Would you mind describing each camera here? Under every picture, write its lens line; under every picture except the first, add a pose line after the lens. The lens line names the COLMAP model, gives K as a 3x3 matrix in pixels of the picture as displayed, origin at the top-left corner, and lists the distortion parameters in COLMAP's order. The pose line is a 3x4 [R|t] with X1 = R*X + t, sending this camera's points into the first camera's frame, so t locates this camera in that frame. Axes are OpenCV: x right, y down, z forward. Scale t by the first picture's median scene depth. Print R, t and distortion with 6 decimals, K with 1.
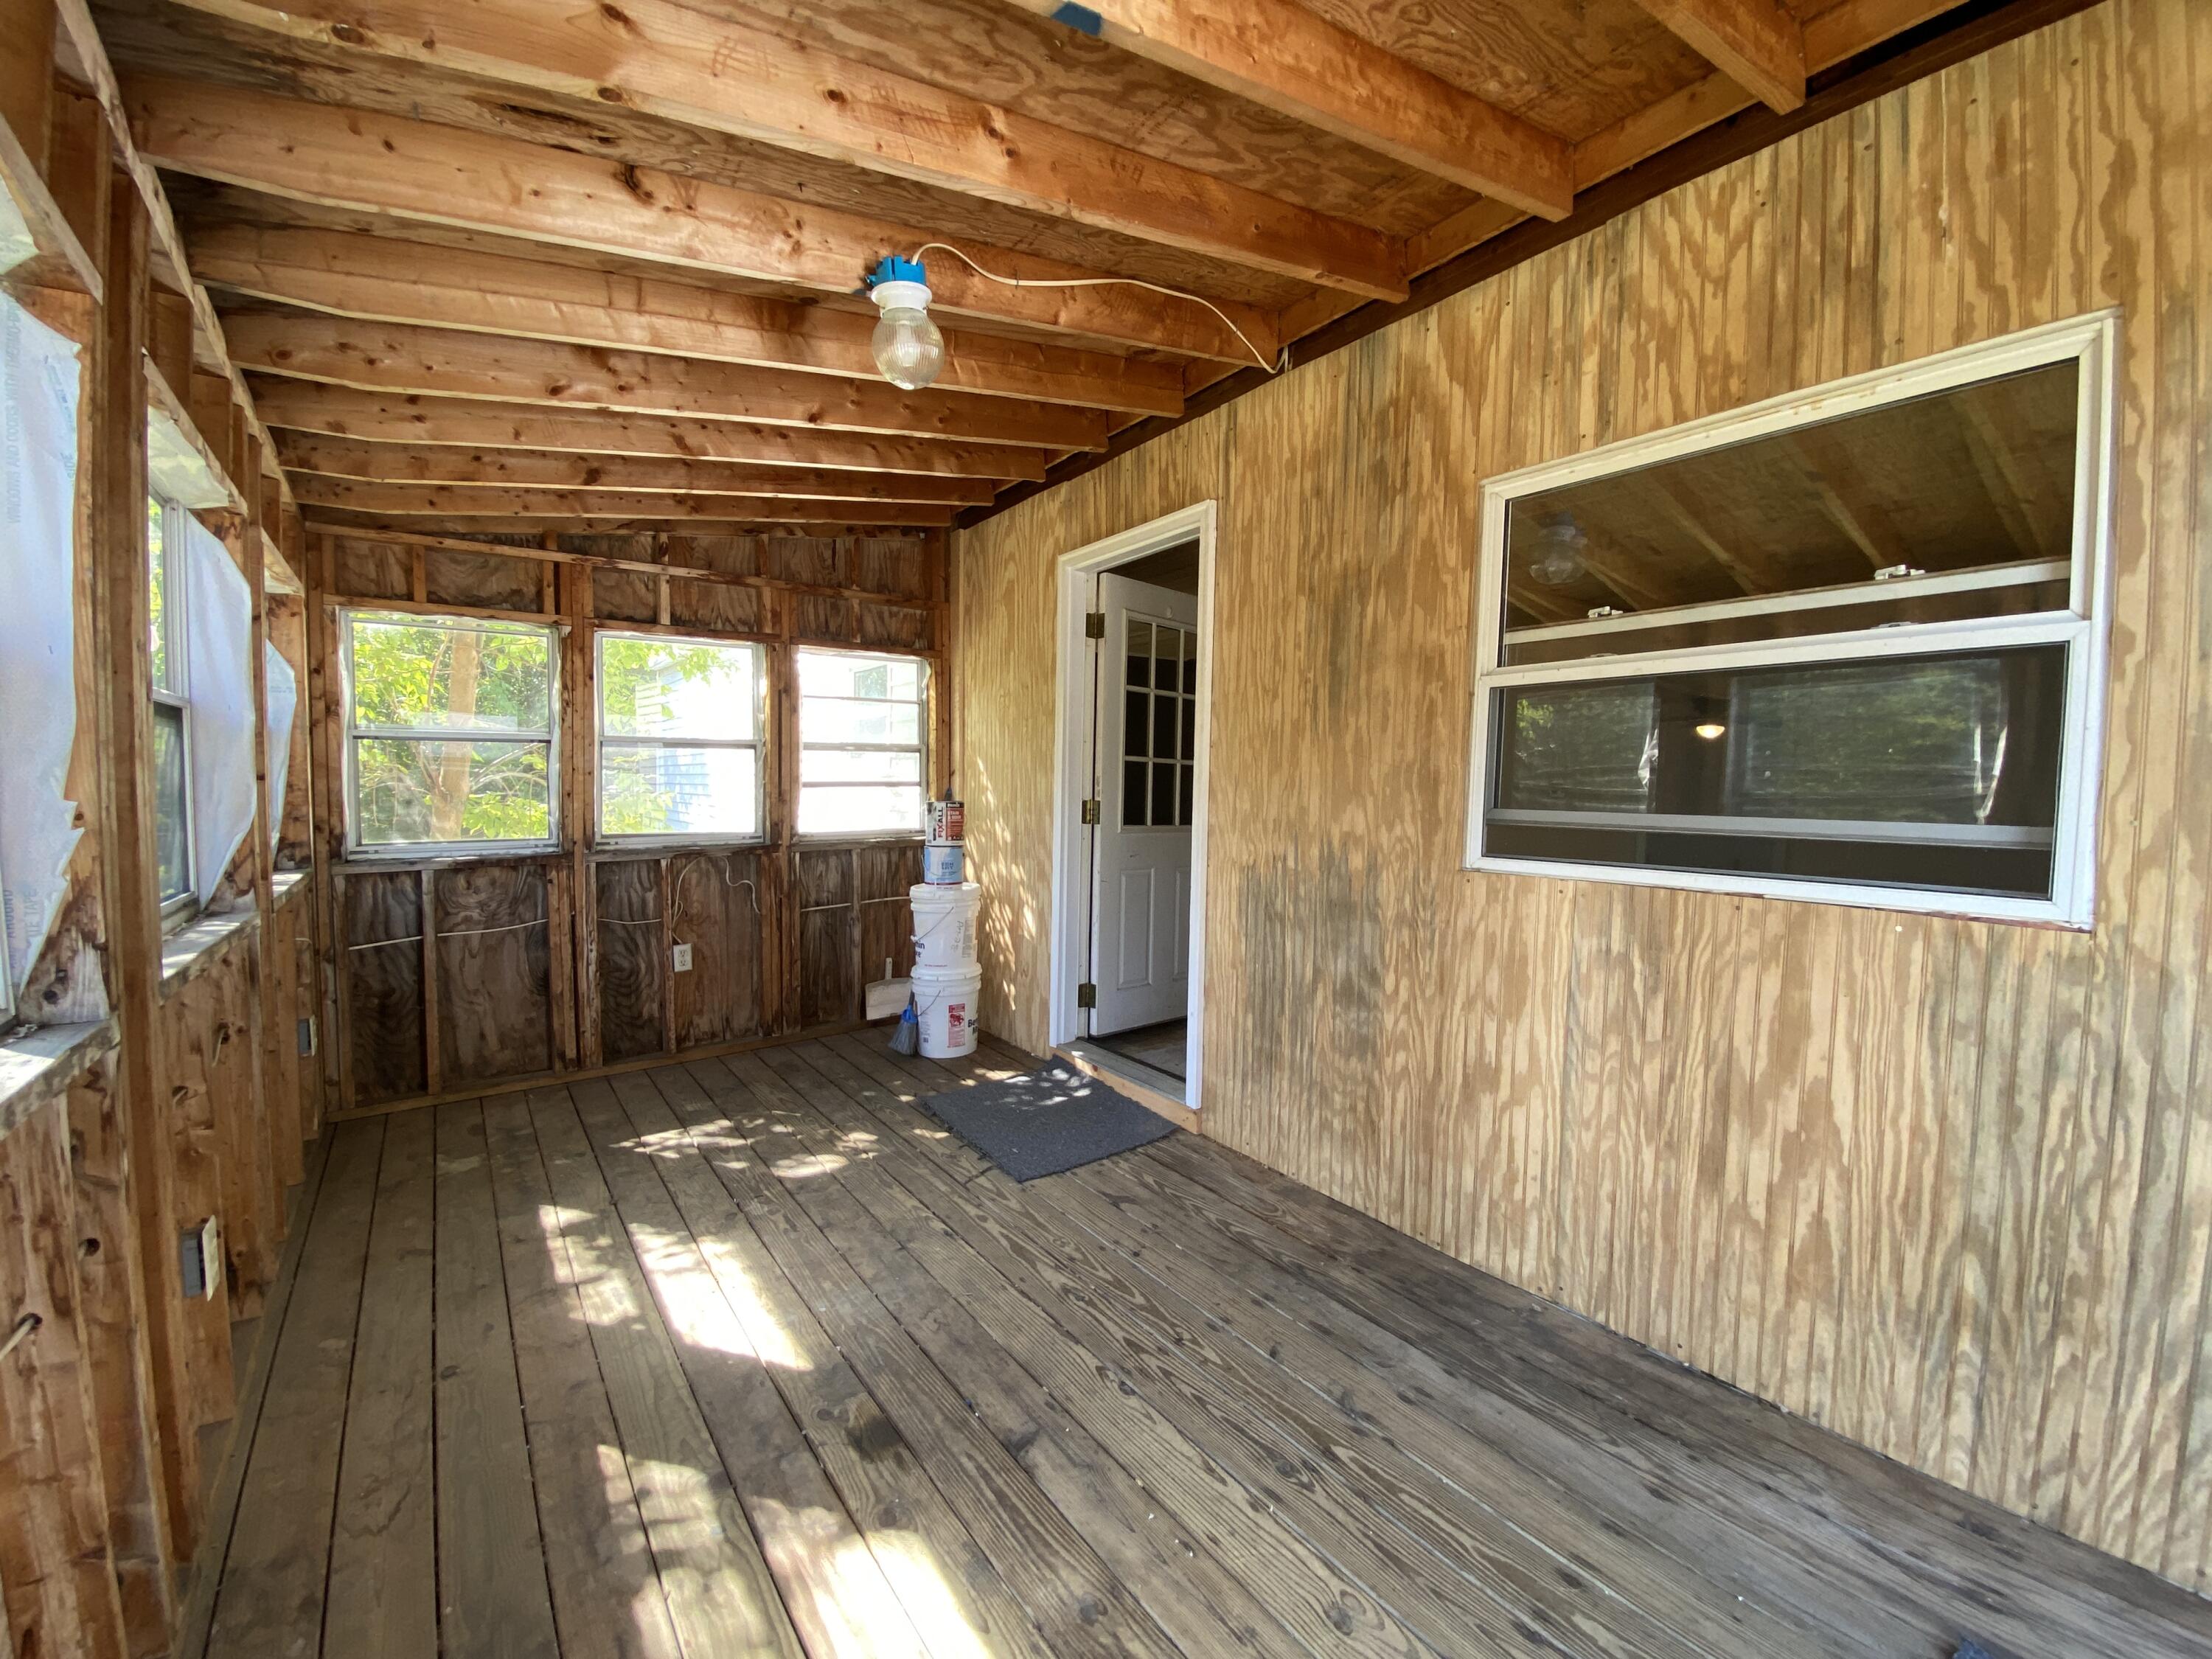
lens RADIAL K [[906.0, 0, 1108.1], [0, 906.0, 833.9], [0, 0, 1]] dist [0.028254, -0.023275]
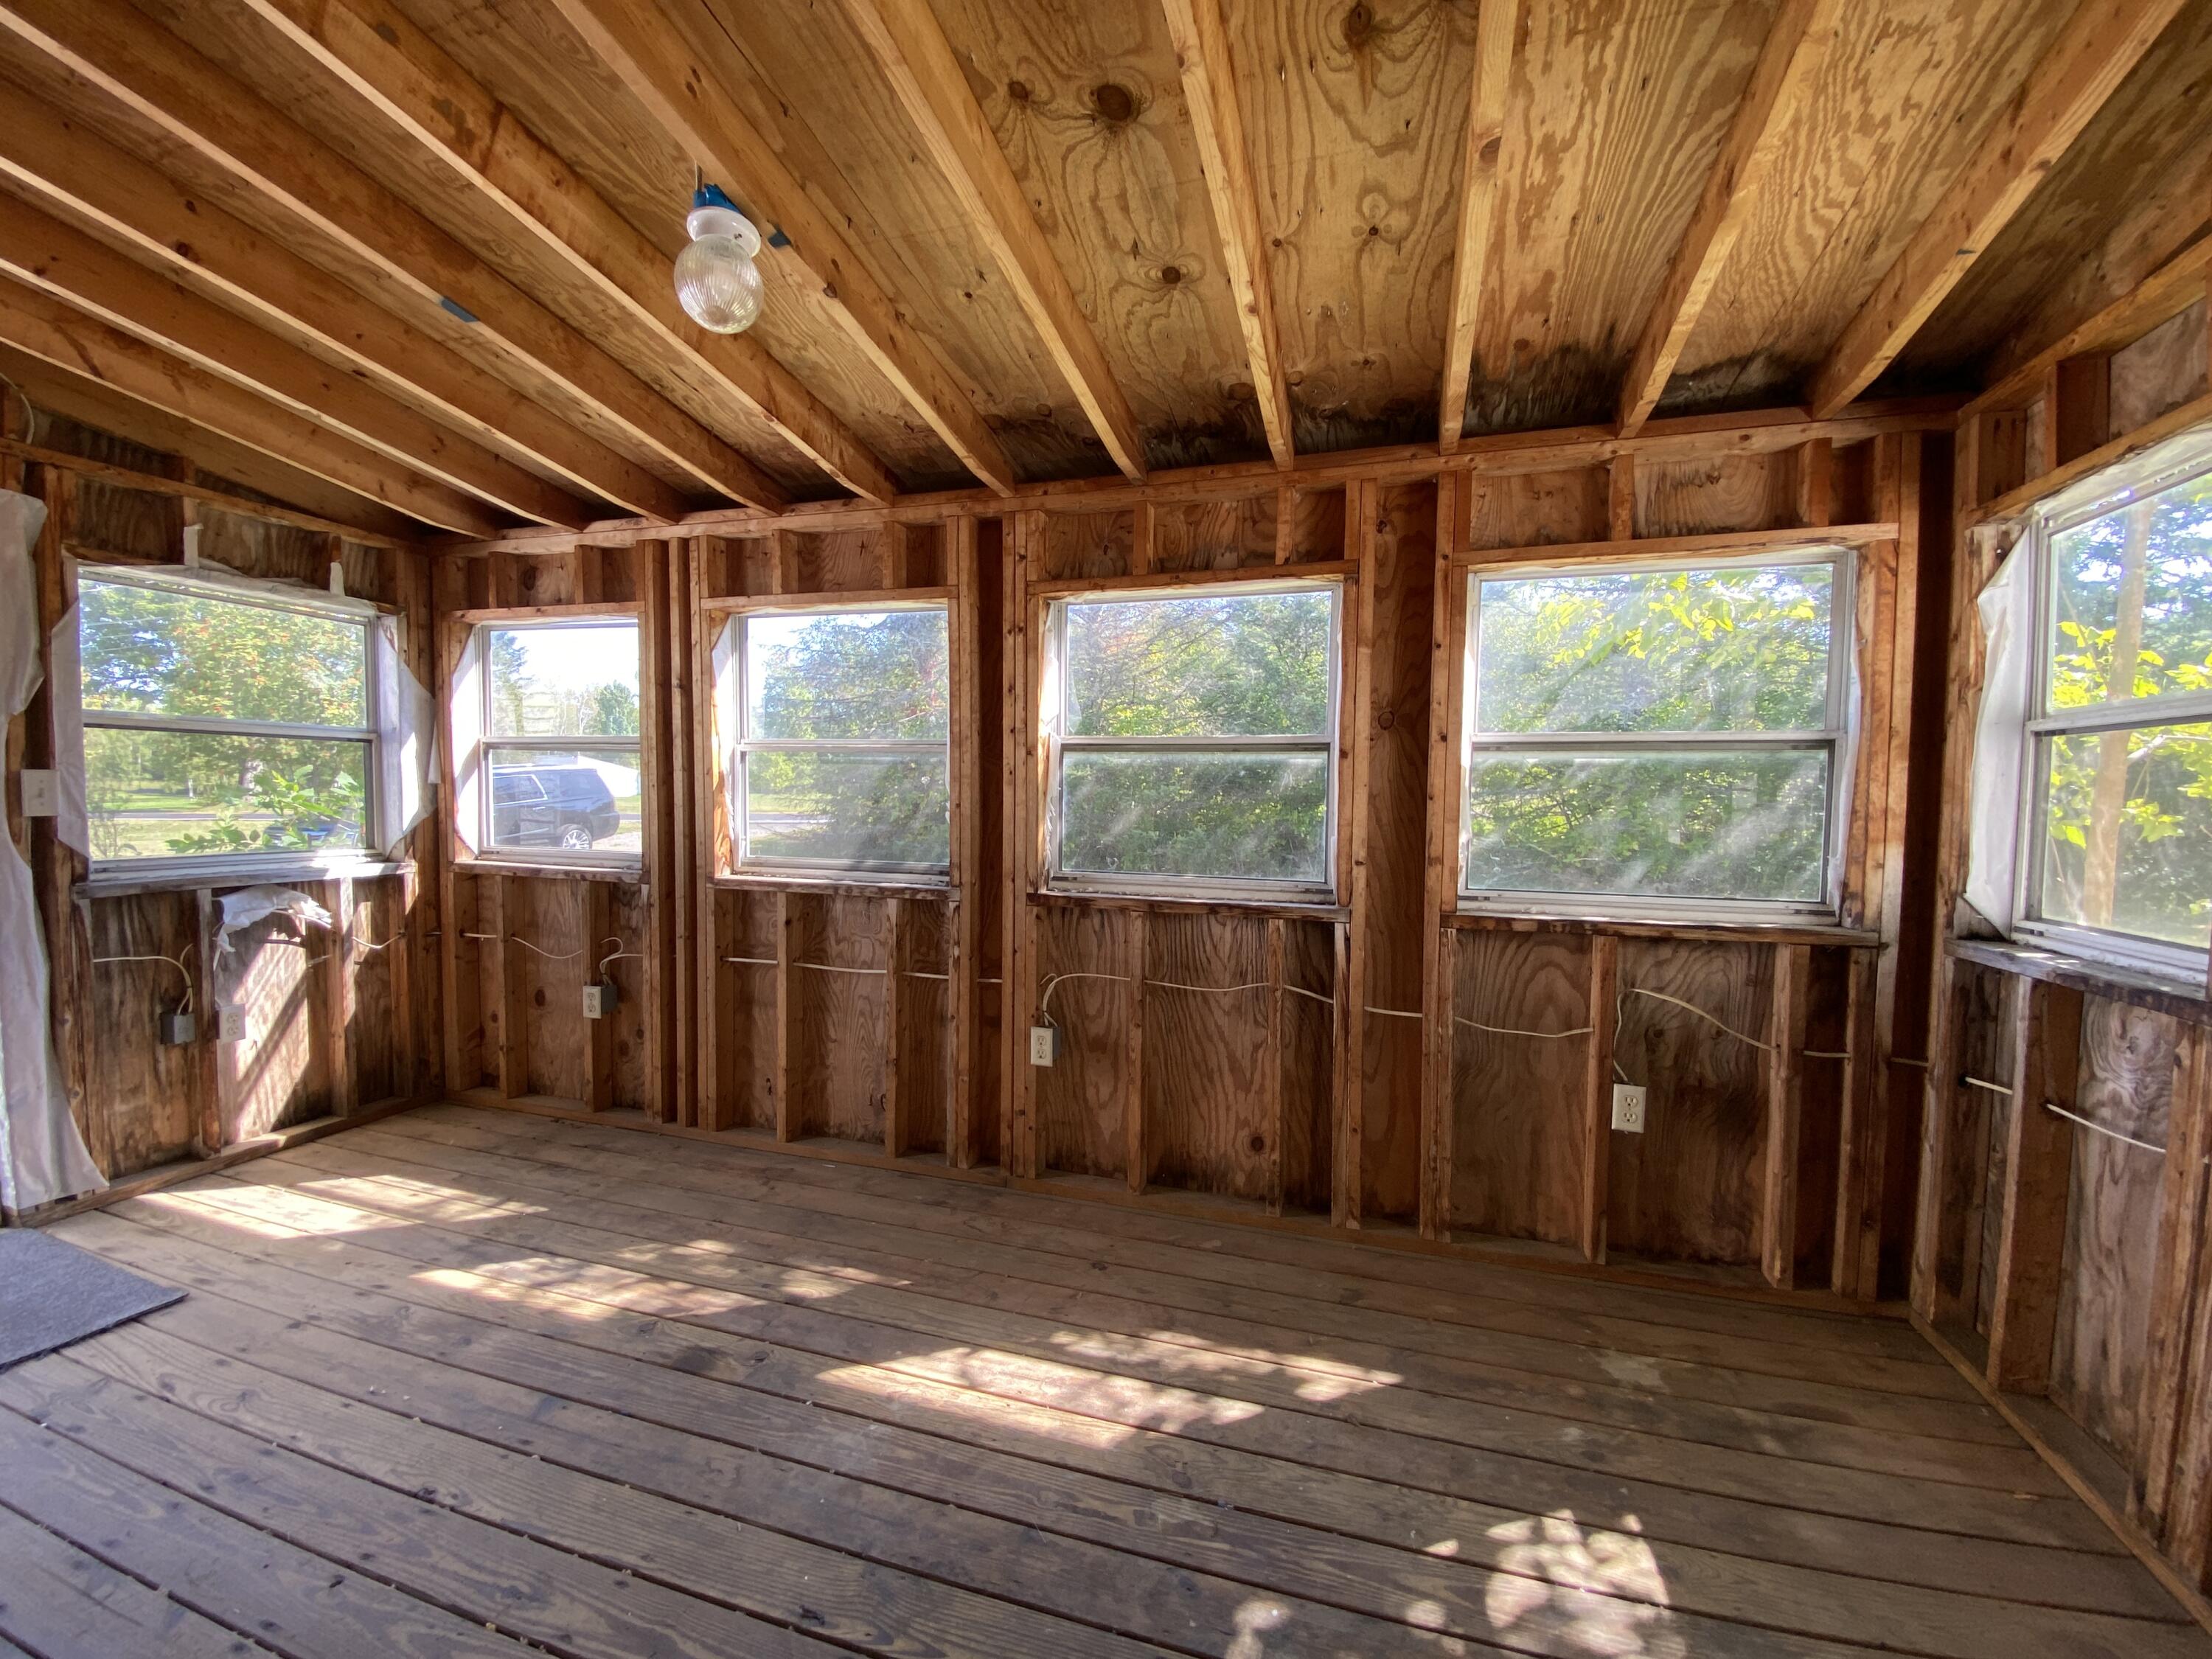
lens RADIAL K [[906.0, 0, 1108.1], [0, 906.0, 833.9], [0, 0, 1]] dist [0.028254, -0.023275]
pose [[-0.806984, 0.019877, -0.590239, -0.001809], [-0.043248, 0.994761, 0.092629, -0.100048], [0.588988, 0.100277, -0.801896, 1.604263]]
